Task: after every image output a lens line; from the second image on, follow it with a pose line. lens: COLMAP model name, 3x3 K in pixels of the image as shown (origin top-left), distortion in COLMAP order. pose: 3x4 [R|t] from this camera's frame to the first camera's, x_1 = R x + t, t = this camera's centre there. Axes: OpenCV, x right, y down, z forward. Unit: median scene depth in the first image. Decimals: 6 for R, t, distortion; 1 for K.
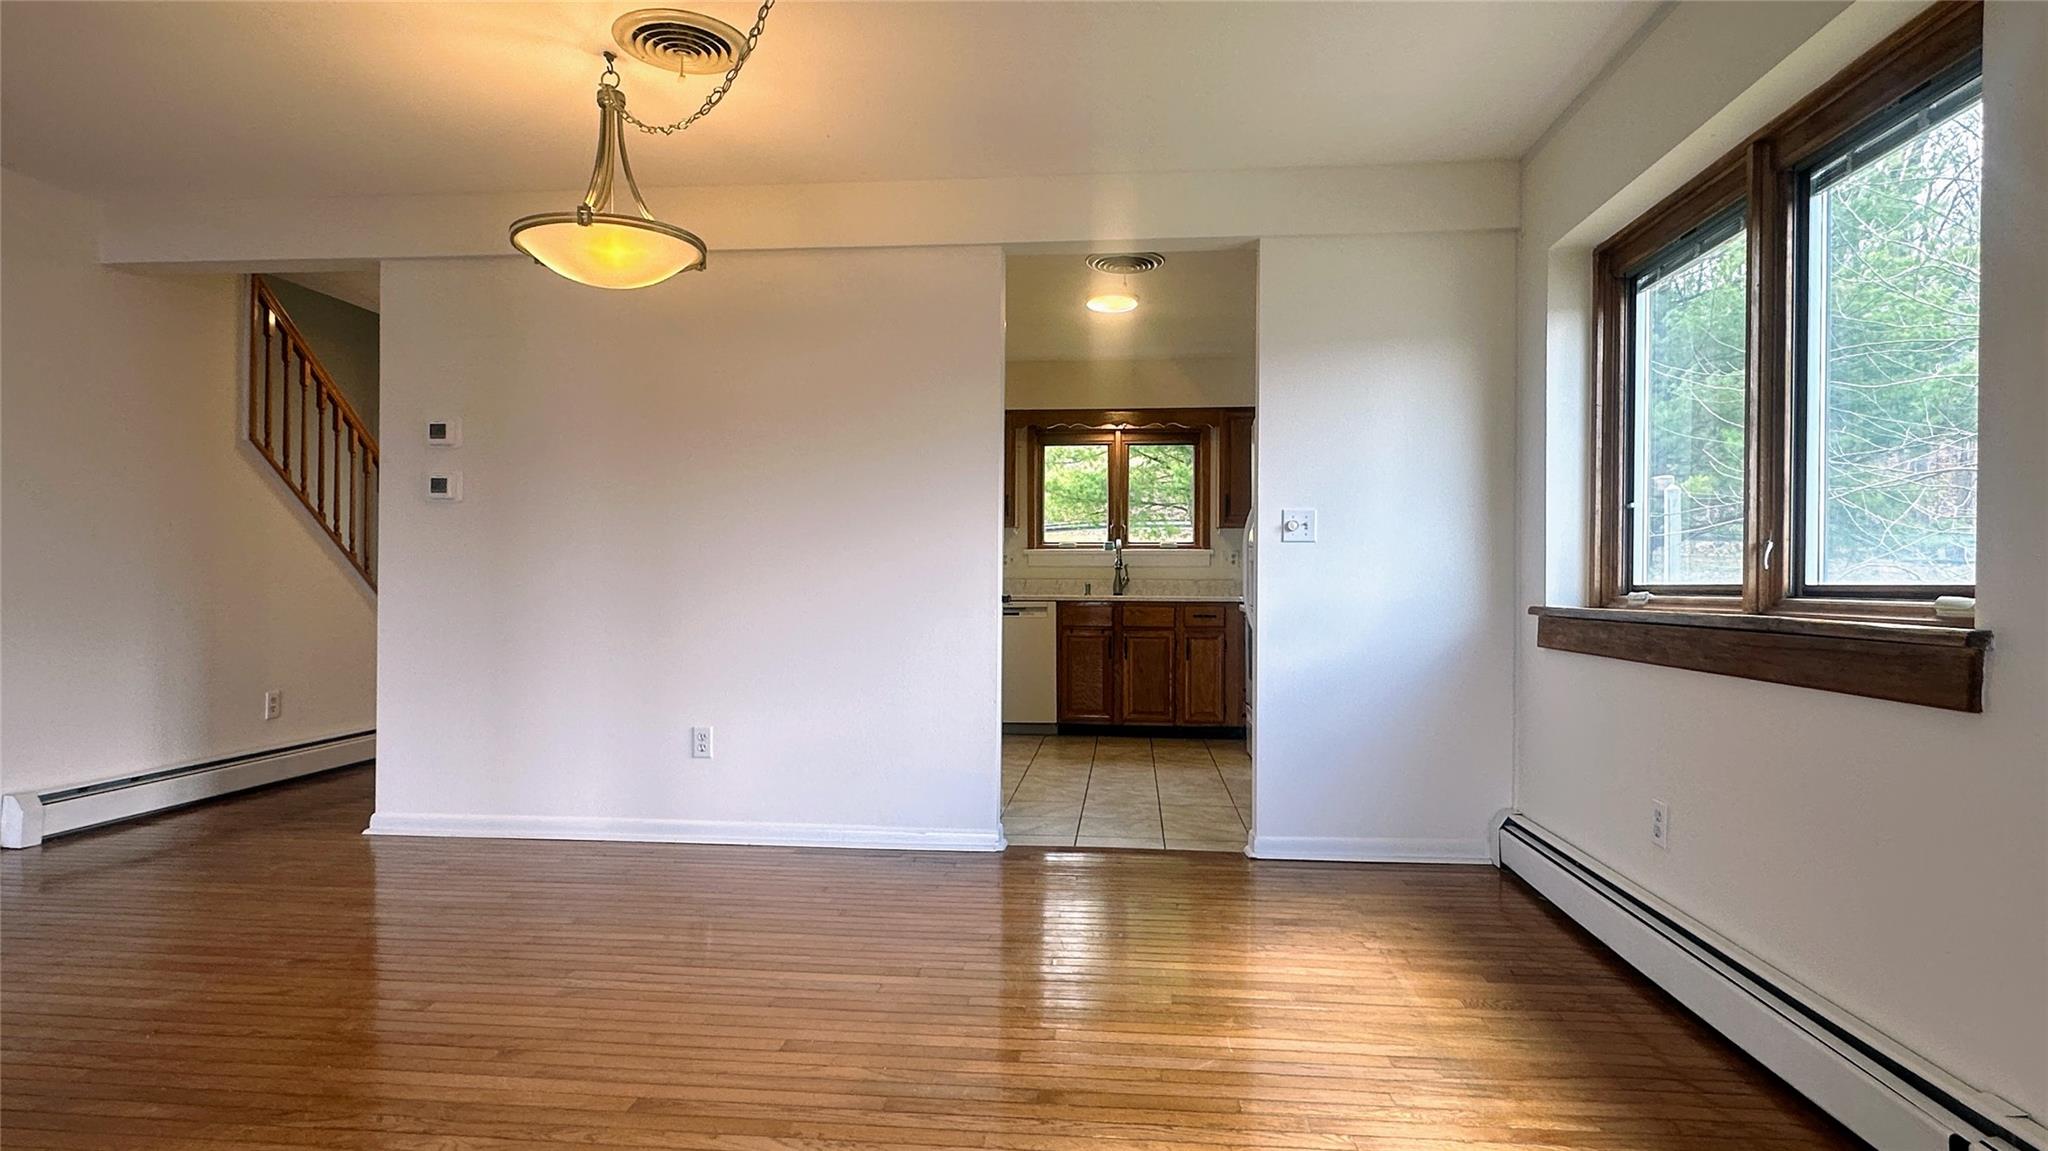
lens RADIAL K [[1108.1, 0, 1027.2], [0, 1108.1, 577.1], [0, 0, 1]] dist [-0.001717, -0.000343]
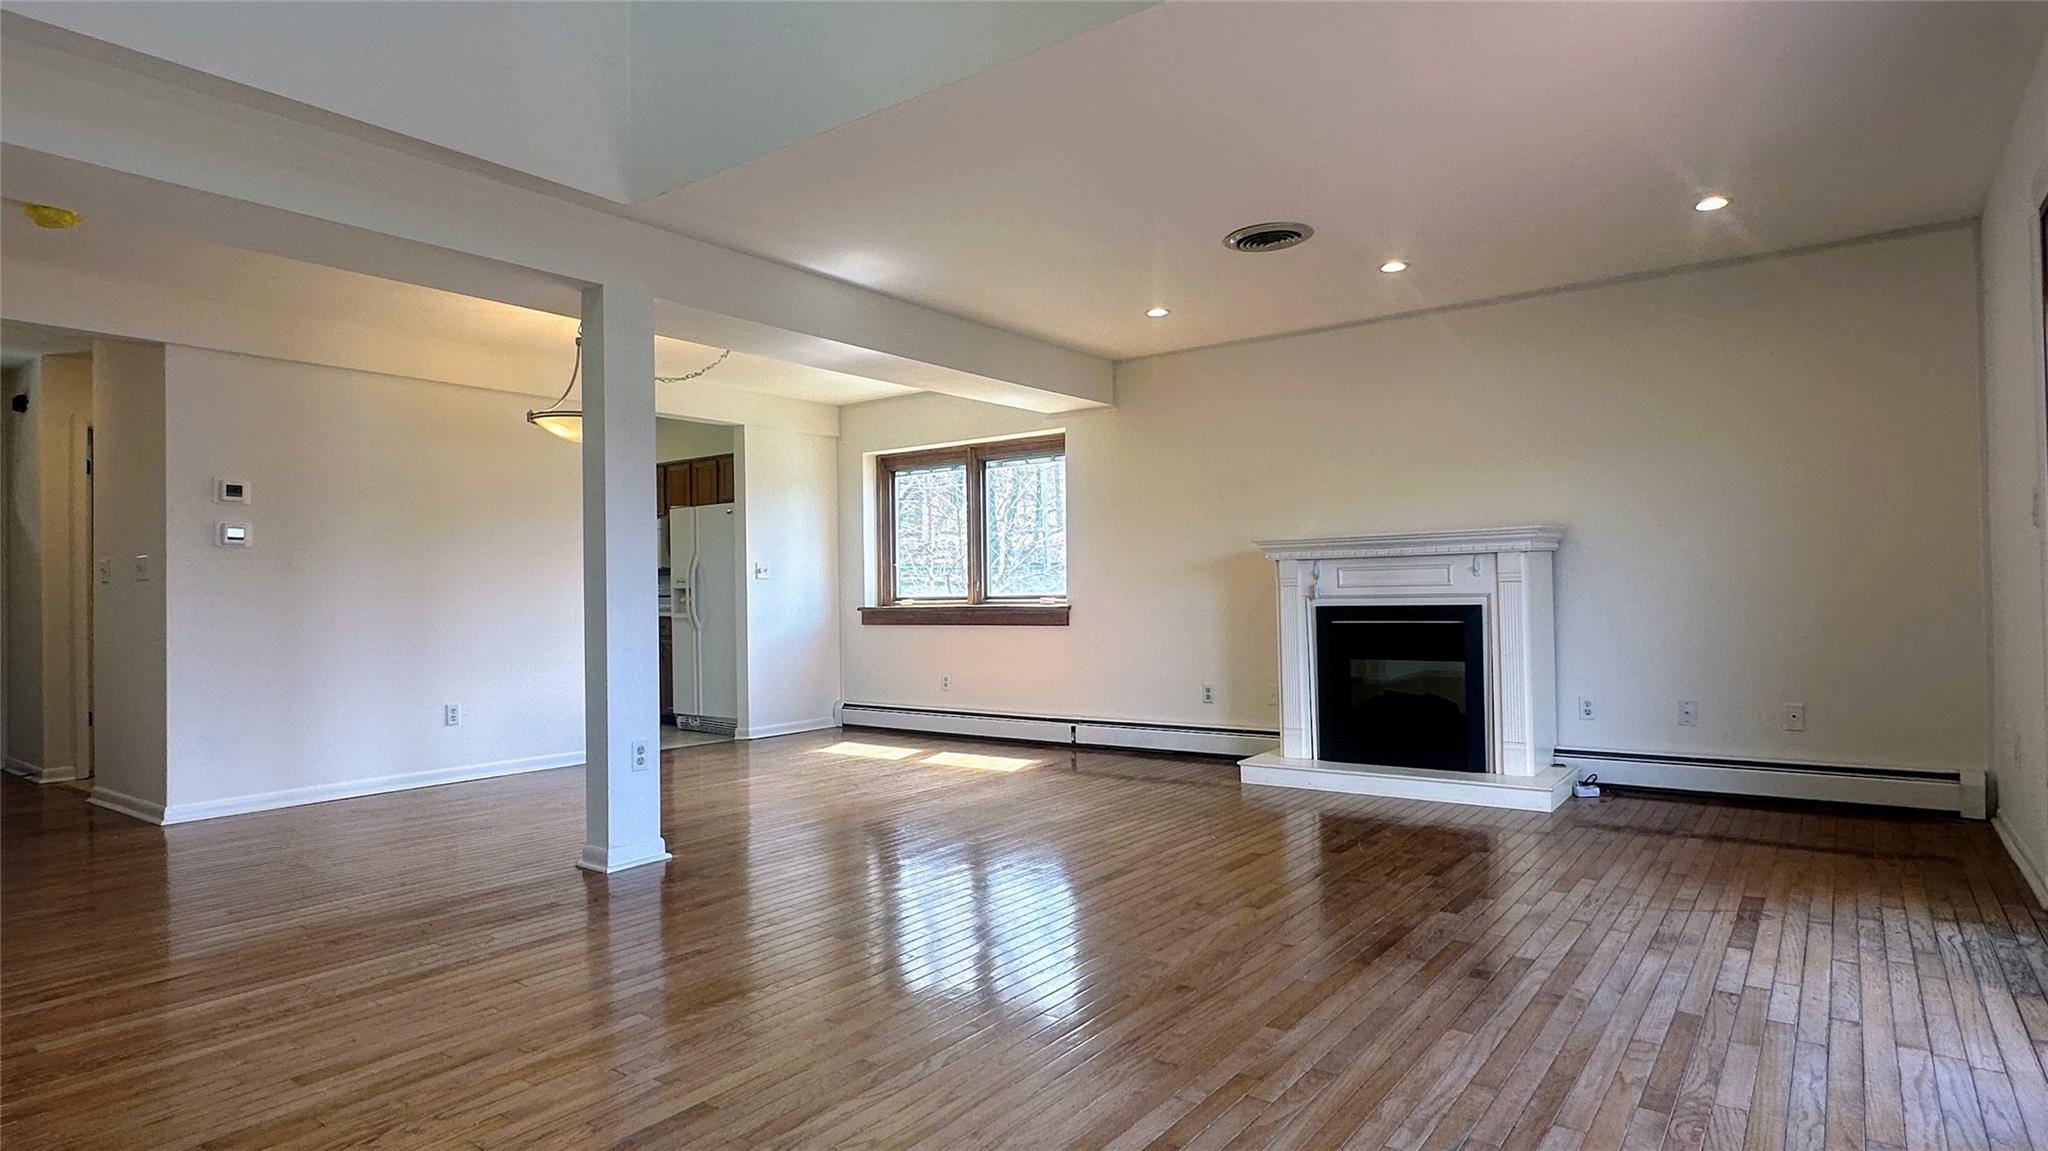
lens RADIAL K [[1108.1, 0, 1027.2], [0, 1108.1, 577.1], [0, 0, 1]] dist [-0.001717, -0.000343]
pose [[0.515714, -0.001636, 0.856759, -1.213882], [0.014182, 0.999877, -0.006627, -0.013844], [-0.856644, 0.015569, 0.515674, -0.439671]]
